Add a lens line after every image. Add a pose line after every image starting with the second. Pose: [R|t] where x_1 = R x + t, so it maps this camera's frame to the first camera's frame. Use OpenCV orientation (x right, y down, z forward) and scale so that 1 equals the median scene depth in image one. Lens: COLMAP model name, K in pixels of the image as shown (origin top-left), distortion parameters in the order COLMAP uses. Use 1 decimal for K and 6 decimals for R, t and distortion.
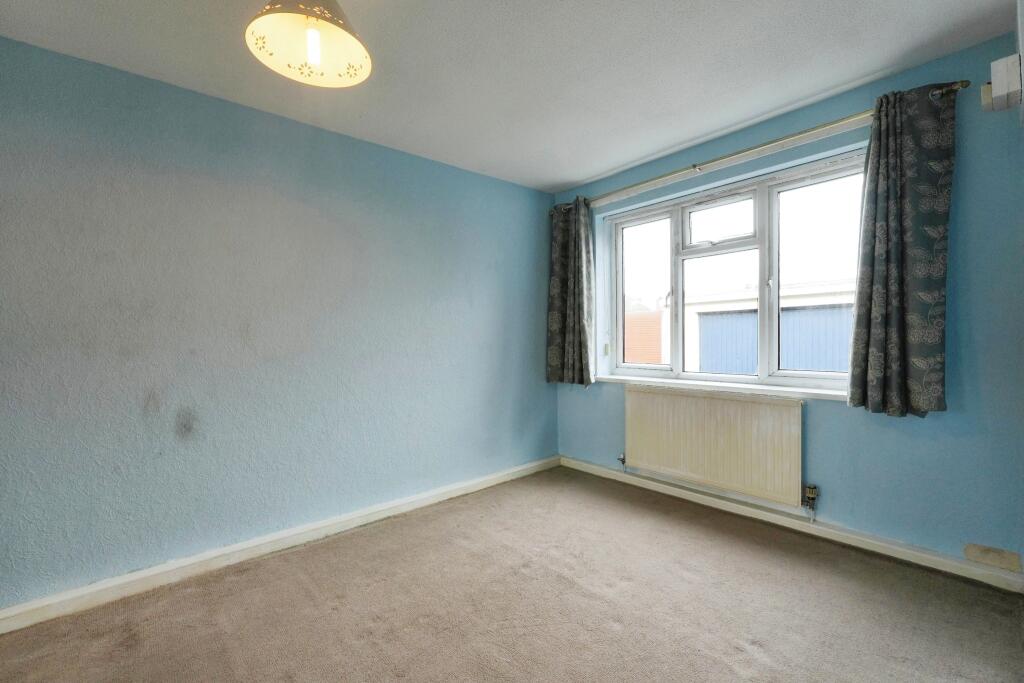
lens RADIAL K [[441.3, 0, 511.8], [0, 441.3, 330.4], [0, 0, 1]] dist [0.001595, 0.000229]
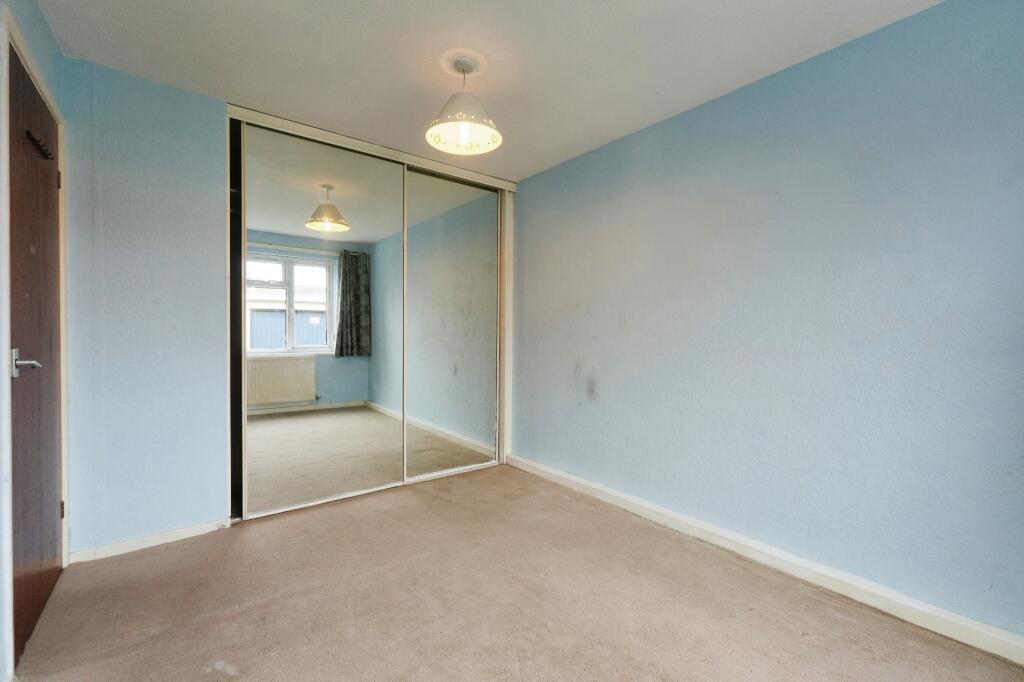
lens RADIAL K [[441.3, 0, 511.8], [0, 441.3, 329.9], [0, 0, 1]] dist [0.001595, 0.000229]
pose [[-0.054449, 0.007694, -0.998487, 0.626107], [0.003447, 0.999966, 0.007518, 0.014501], [0.998511, -0.003032, -0.054473, 0.747884]]
